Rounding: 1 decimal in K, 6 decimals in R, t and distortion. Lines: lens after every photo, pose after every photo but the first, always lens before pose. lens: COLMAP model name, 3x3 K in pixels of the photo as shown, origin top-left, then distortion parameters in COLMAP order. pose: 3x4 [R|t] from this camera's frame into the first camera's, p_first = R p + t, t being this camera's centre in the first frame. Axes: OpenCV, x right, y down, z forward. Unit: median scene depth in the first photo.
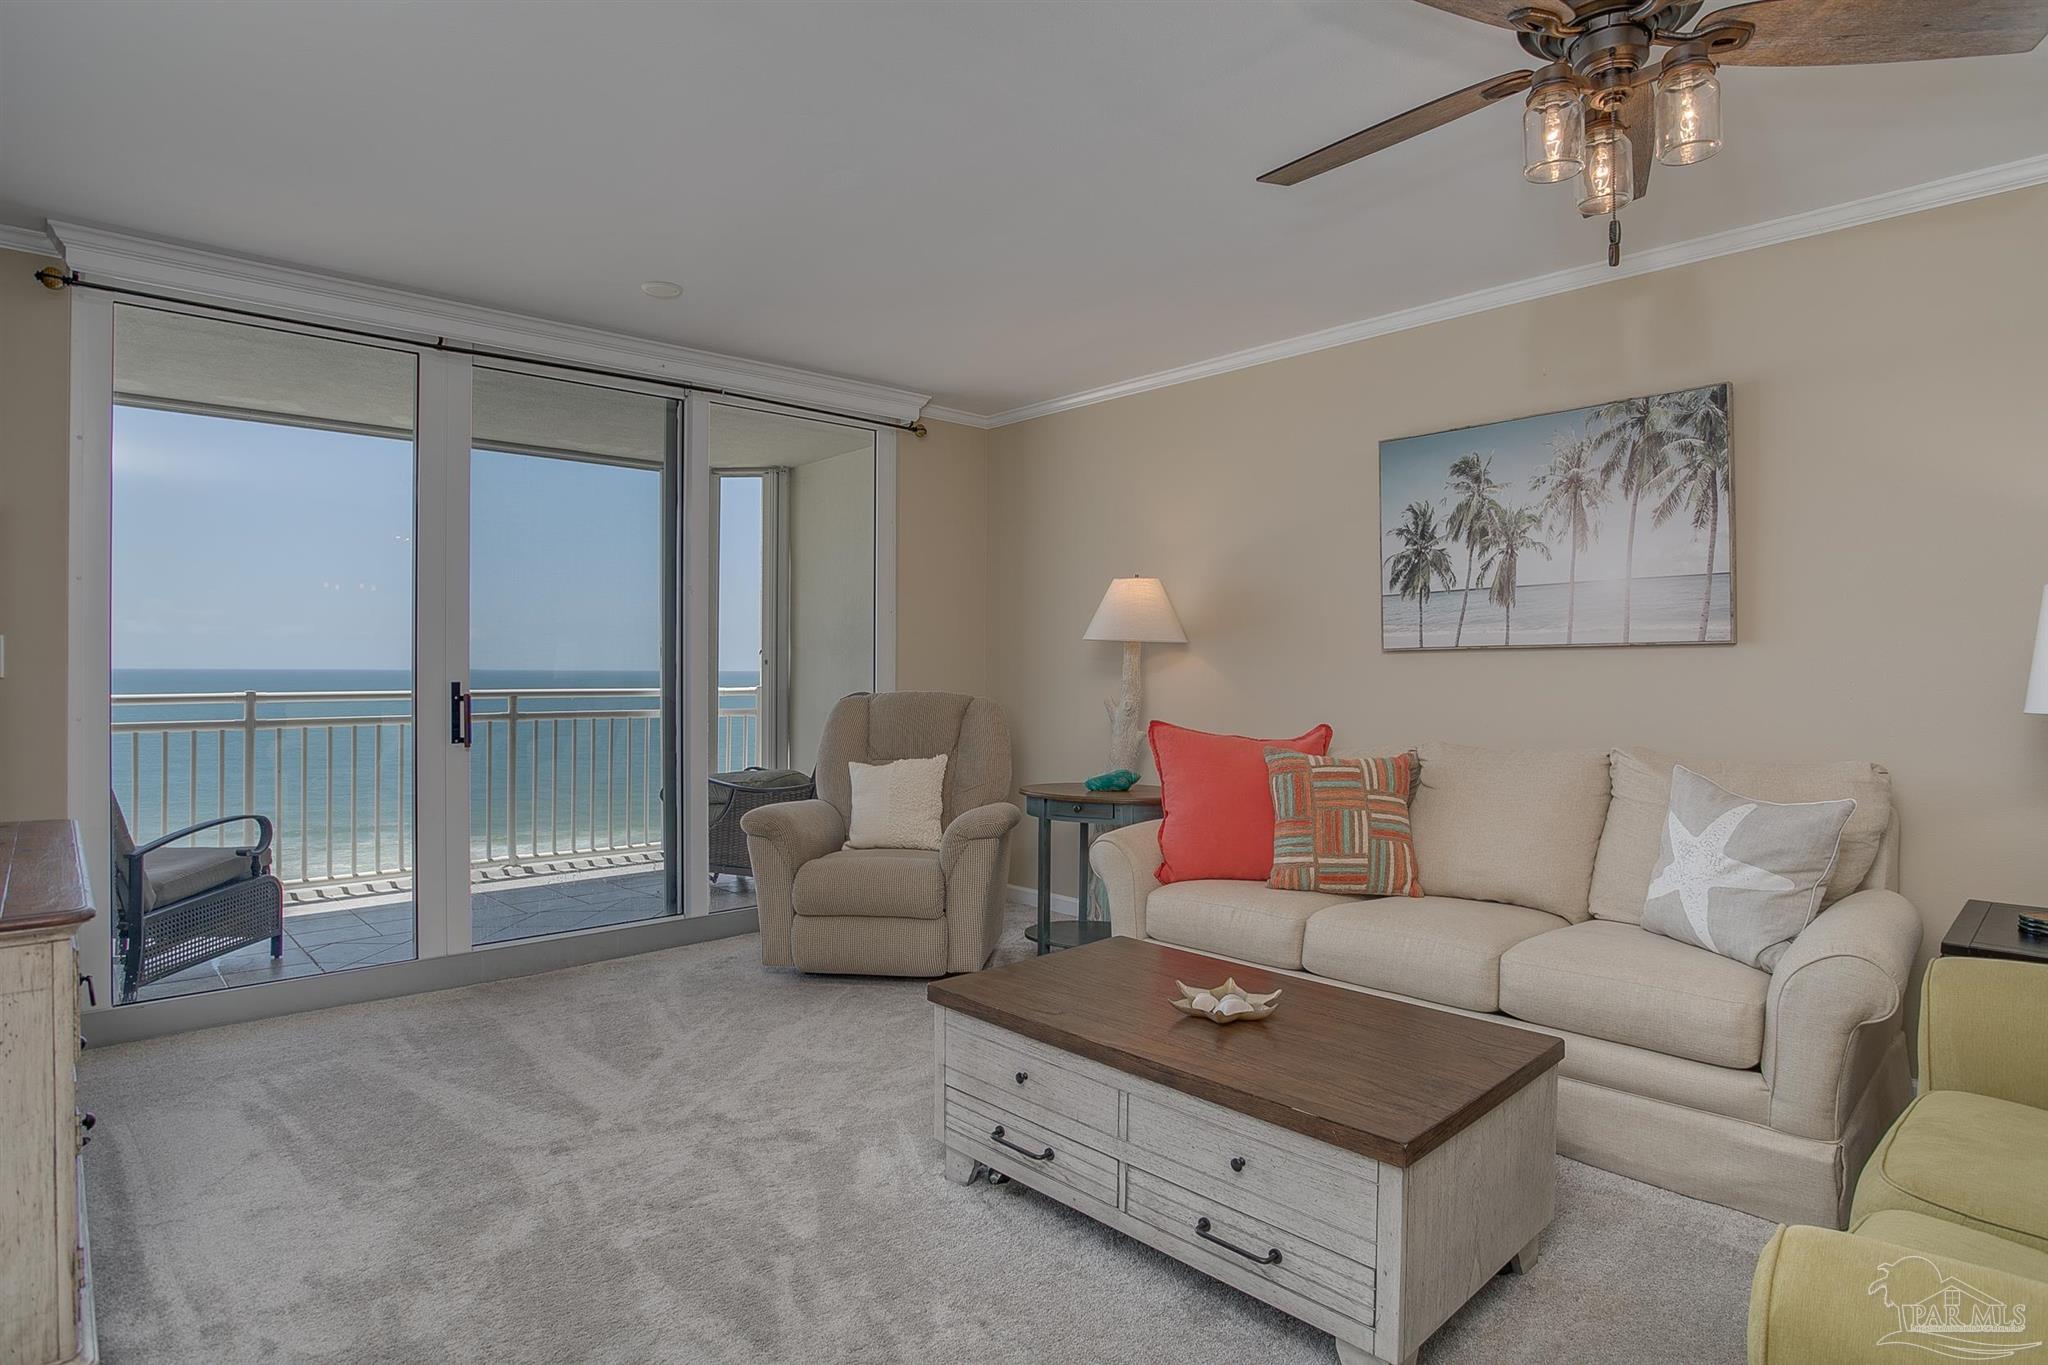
lens RADIAL K [[1107.3, 0, 1053.2], [0, 1107.3, 666.3], [0, 0, 1]] dist [-0.055475, 0.024801]
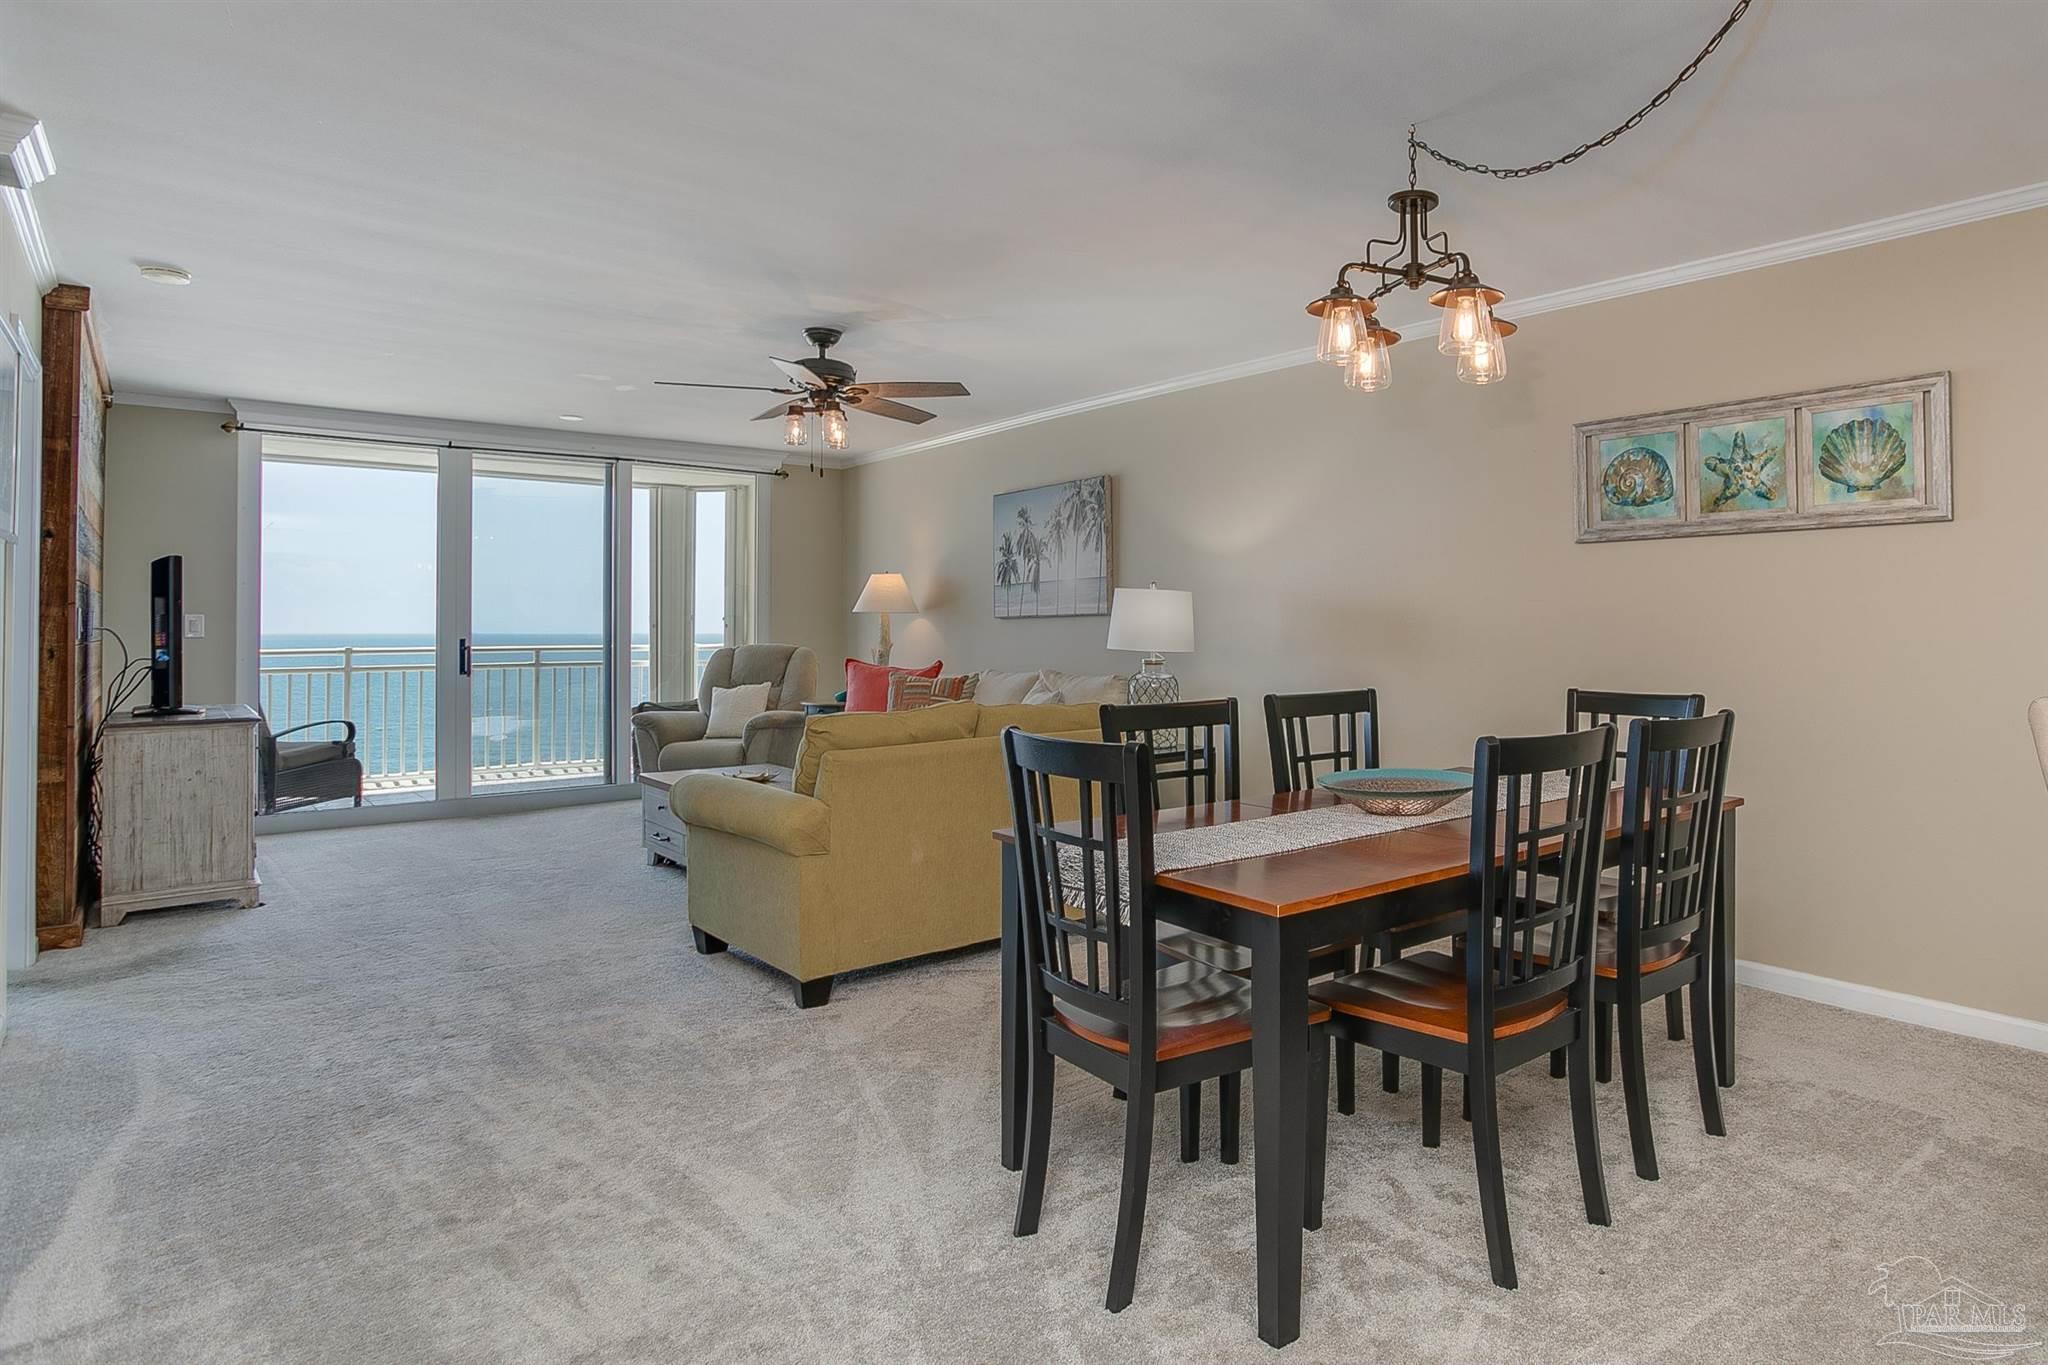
lens RADIAL K [[1163.1, 0, 1220.8], [0, 1163.1, 621.6], [0, 0, 1]] dist [-0.033233, 0.012931]
pose [[0.999952, -0.004258, -0.008781, 0.744550], [0.004218, 0.999981, -0.004528, 0.000801], [0.008800, 0.004491, 0.999951, -0.891098]]
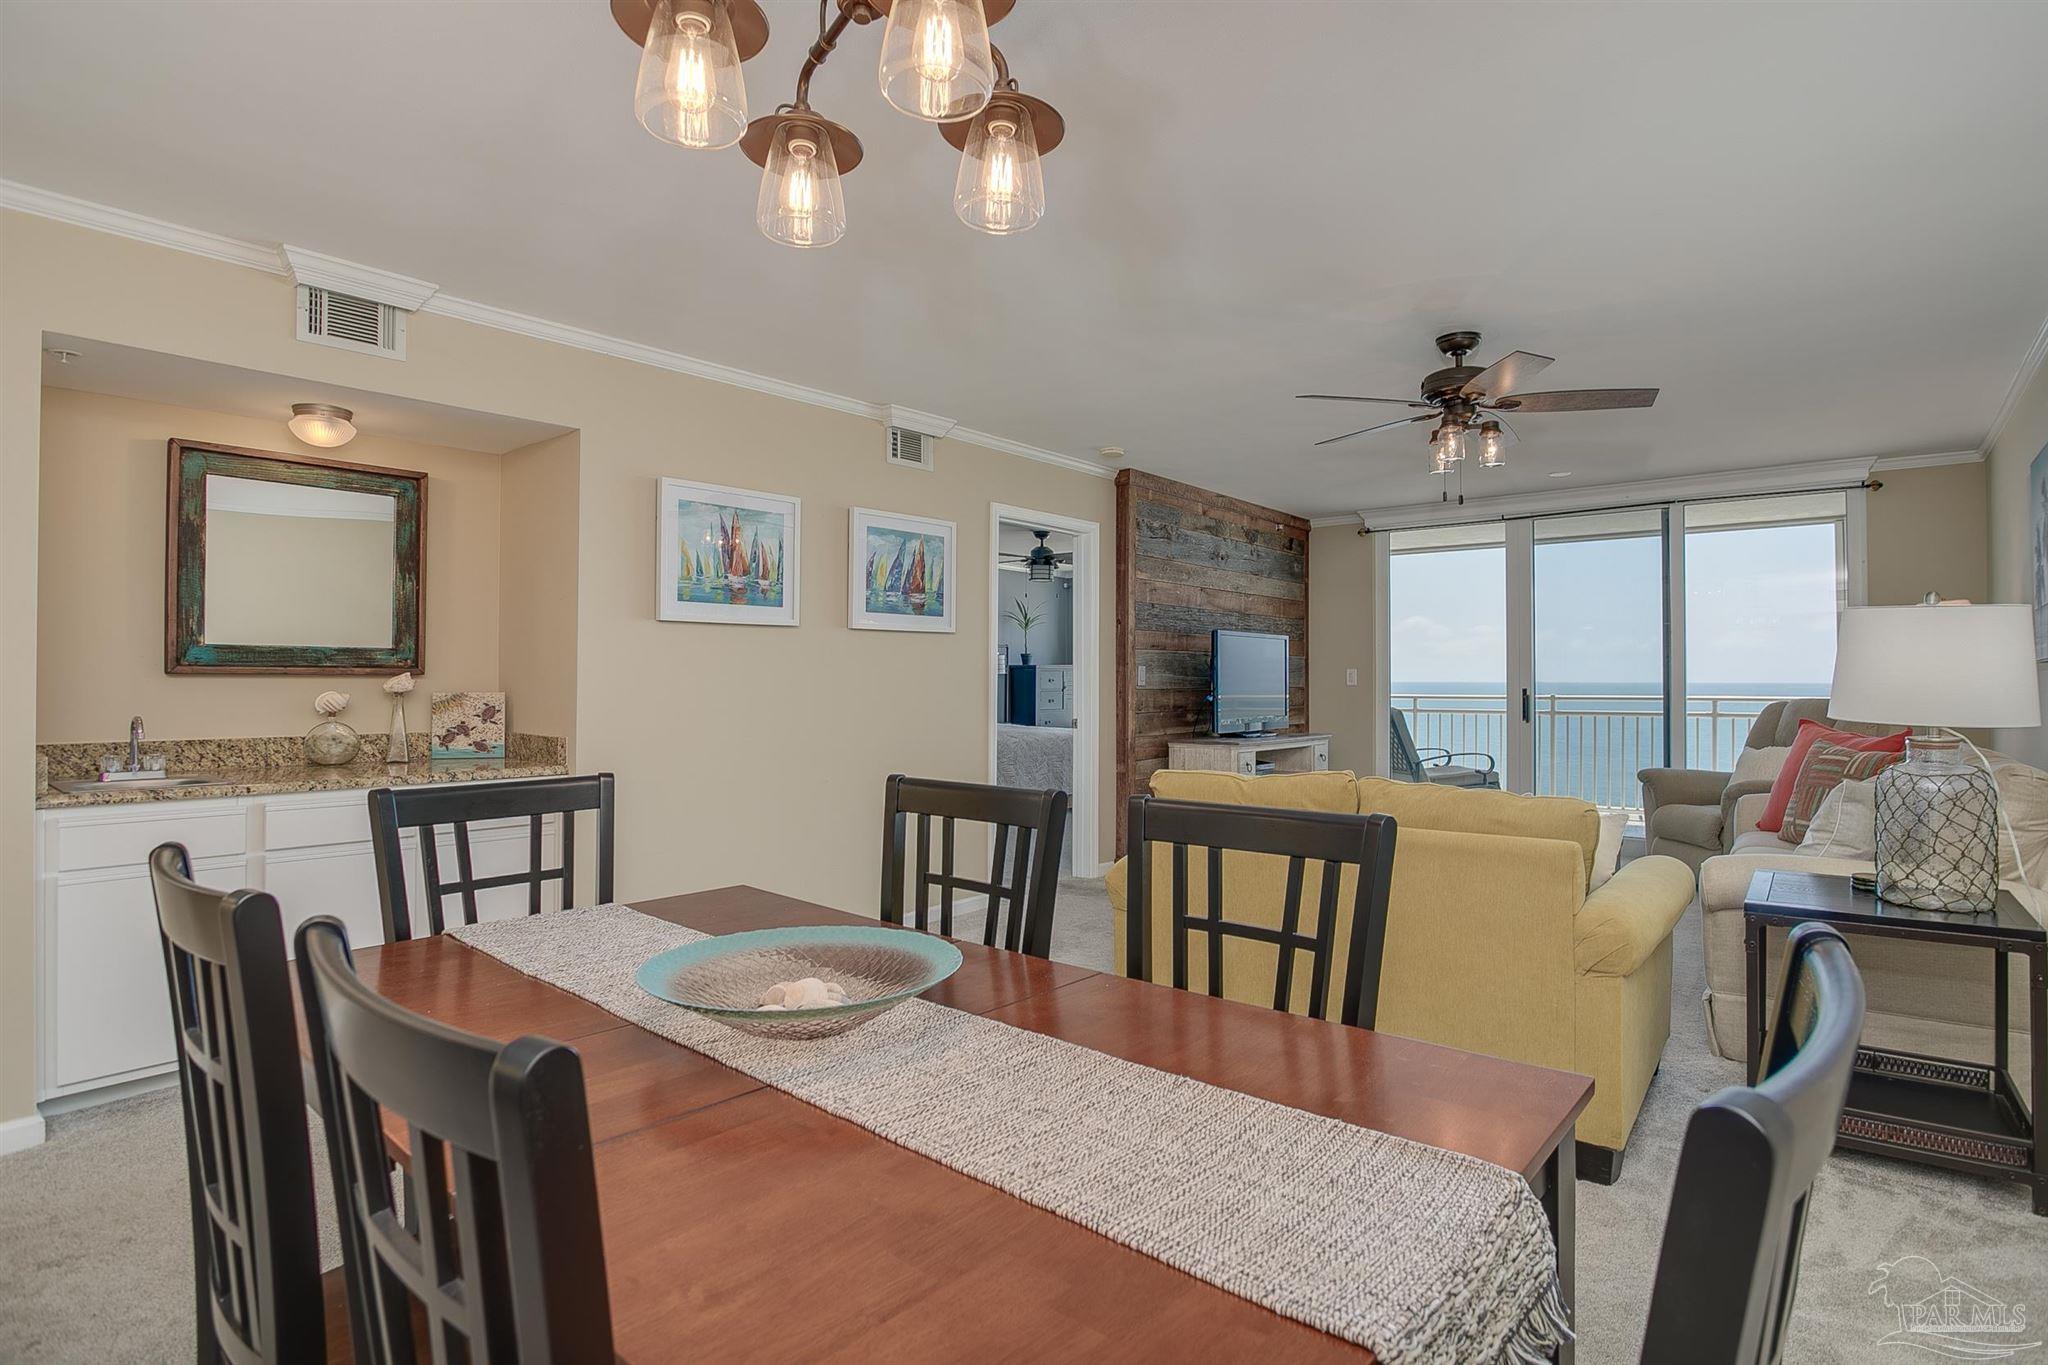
lens RADIAL K [[1022.5, 0, 1093.9], [0, 1022.5, 663.0], [0, 0, 1]] dist [0.004233, 0.000606]
pose [[0.184638, -0.019591, -0.982611, 1.234613], [0.001809, 0.999806, -0.019594, 0.004916], [0.982805, 0.001840, 0.184638, -0.084845]]
